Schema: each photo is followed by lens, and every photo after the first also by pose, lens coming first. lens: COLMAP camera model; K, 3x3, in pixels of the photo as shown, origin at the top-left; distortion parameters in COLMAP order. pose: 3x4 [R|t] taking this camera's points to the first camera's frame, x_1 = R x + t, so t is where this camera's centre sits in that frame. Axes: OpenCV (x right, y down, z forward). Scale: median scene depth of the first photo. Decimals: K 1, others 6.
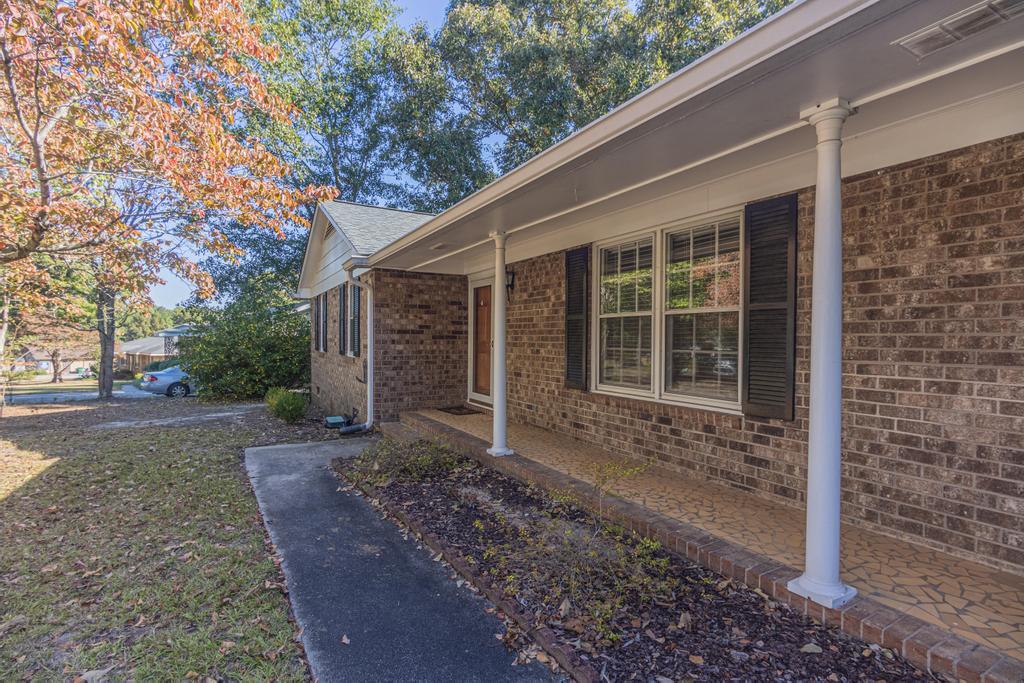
lens RADIAL K [[516.8, 0, 512.0], [0, 516.8, 341.5], [0, 0, 1]] dist [-0.000023, 0.000071]
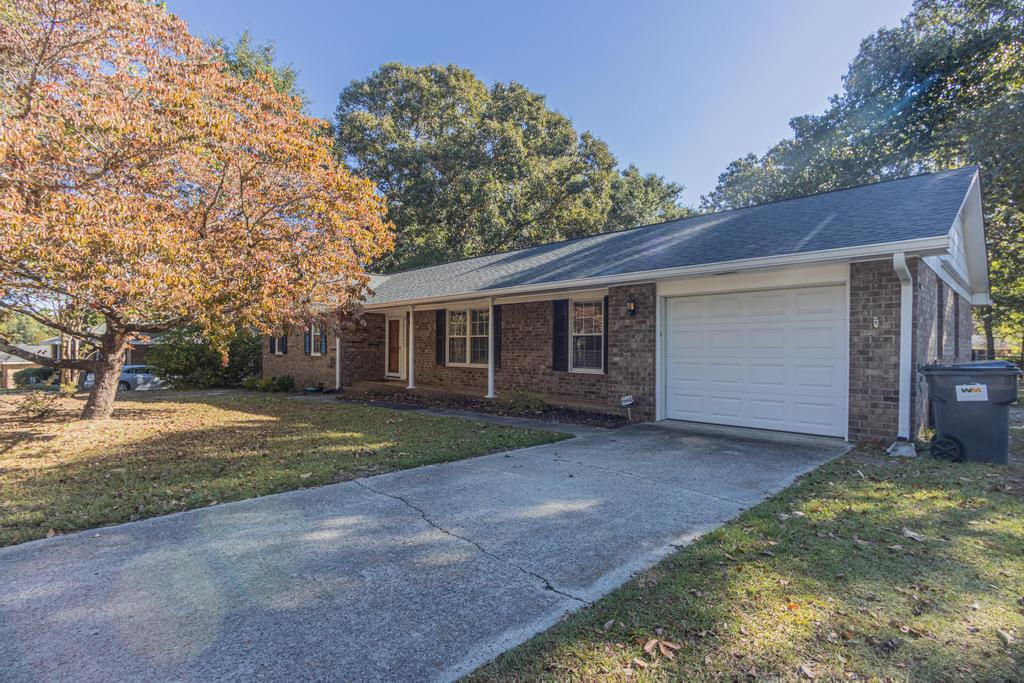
lens RADIAL K [[516.8, 0, 512.0], [0, 516.8, 341.5], [0, 0, 1]] dist [-0.000023, 0.000071]
pose [[0.965472, 0.001184, 0.260505, -0.175389], [0.002795, 0.999885, -0.014902, 0.013088], [-0.260493, 0.015116, 0.965357, -1.384300]]
